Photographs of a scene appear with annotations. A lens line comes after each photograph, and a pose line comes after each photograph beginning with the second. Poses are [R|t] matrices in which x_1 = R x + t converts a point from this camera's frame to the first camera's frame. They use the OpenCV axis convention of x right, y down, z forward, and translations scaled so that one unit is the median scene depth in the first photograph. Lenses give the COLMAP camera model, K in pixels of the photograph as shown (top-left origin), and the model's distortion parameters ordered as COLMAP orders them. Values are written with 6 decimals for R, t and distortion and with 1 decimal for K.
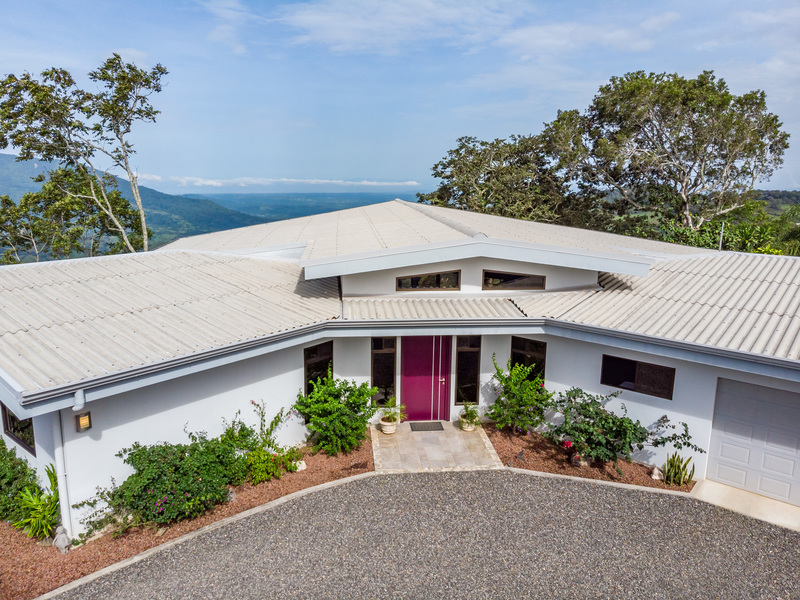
lens RADIAL K [[583.9, 0, 400.0], [0, 583.9, 300.0], [0, 0, 1]] dist [-0.000230, 0.001784]
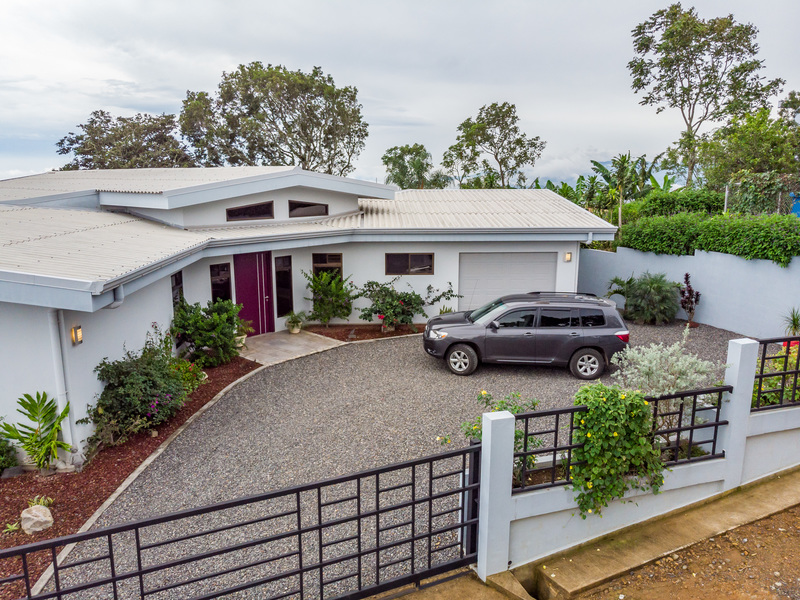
lens RADIAL K [[583.9, 0, 400.0], [0, 583.9, 300.0], [0, 0, 1]] dist [-0.000230, 0.001784]
pose [[0.735093, -0.149134, 0.661360, -0.526314], [0.149046, 0.987189, 0.056945, 0.119154], [-0.661380, 0.056713, 0.747904, -0.064150]]
